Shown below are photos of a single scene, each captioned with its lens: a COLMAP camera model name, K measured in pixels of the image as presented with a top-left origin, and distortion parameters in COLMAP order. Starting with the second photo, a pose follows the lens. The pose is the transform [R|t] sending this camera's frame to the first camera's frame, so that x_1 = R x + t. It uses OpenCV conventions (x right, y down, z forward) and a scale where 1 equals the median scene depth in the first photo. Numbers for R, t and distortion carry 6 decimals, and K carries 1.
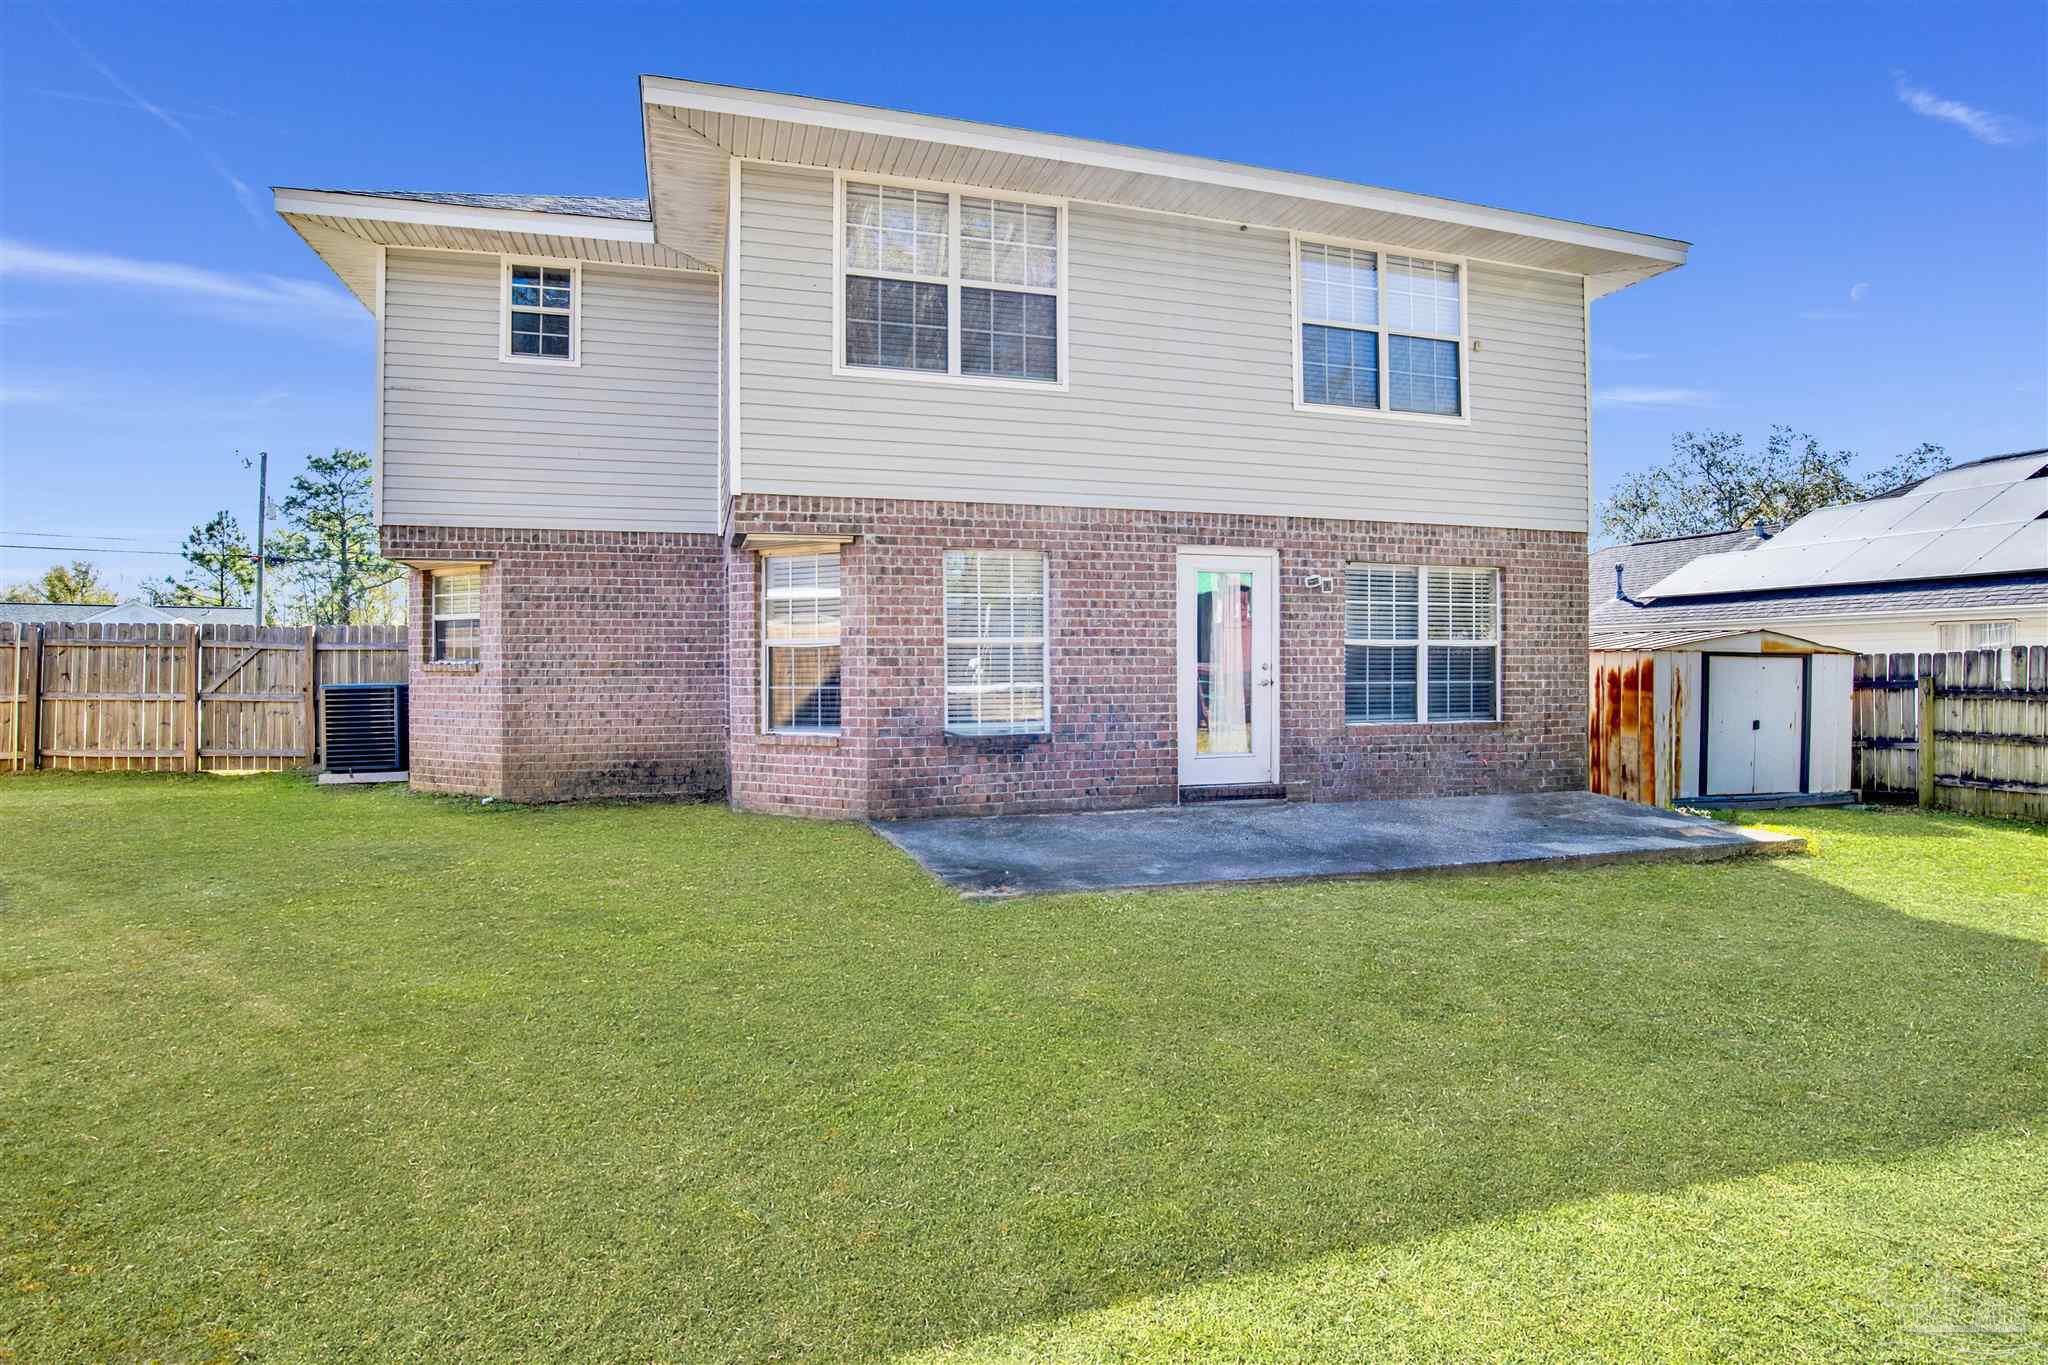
lens RADIAL K [[1074.2, 0, 1044.2], [0, 1074.2, 678.7], [0, 0, 1]] dist [-0.071334, 0.022176]
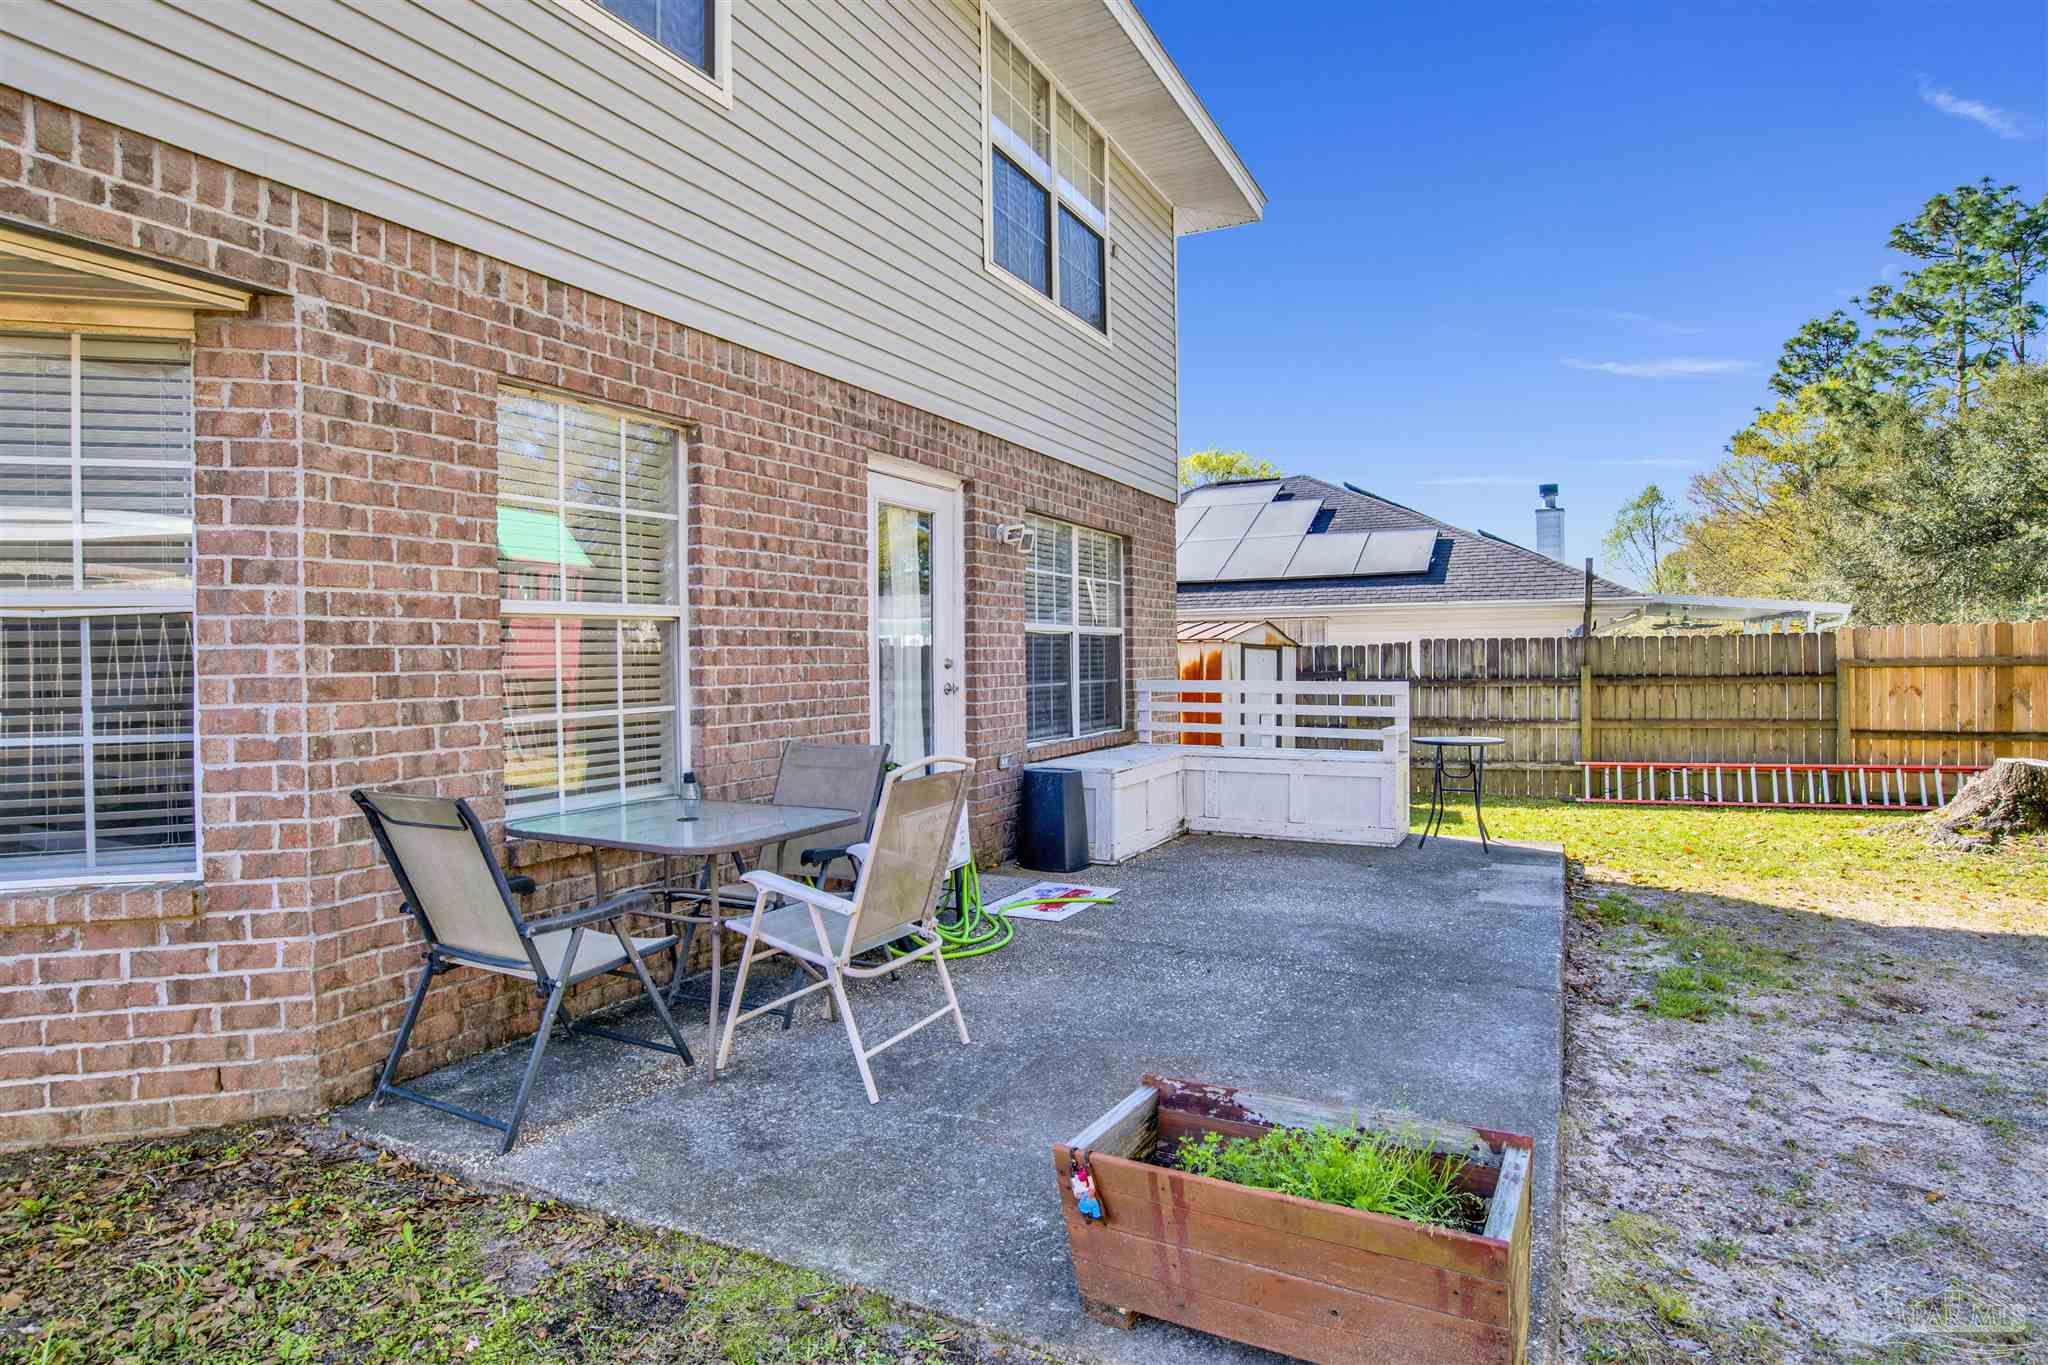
lens RADIAL K [[1074.2, 0, 1020.0], [0, 1074.2, 672.9], [0, 0, 1]] dist [-0.071334, 0.022176]
pose [[0.697531, -0.013190, 0.716433, -0.232284], [0.008964, 0.999913, 0.009681, -0.012216], [-0.716498, -0.000331, 0.697589, 0.562996]]
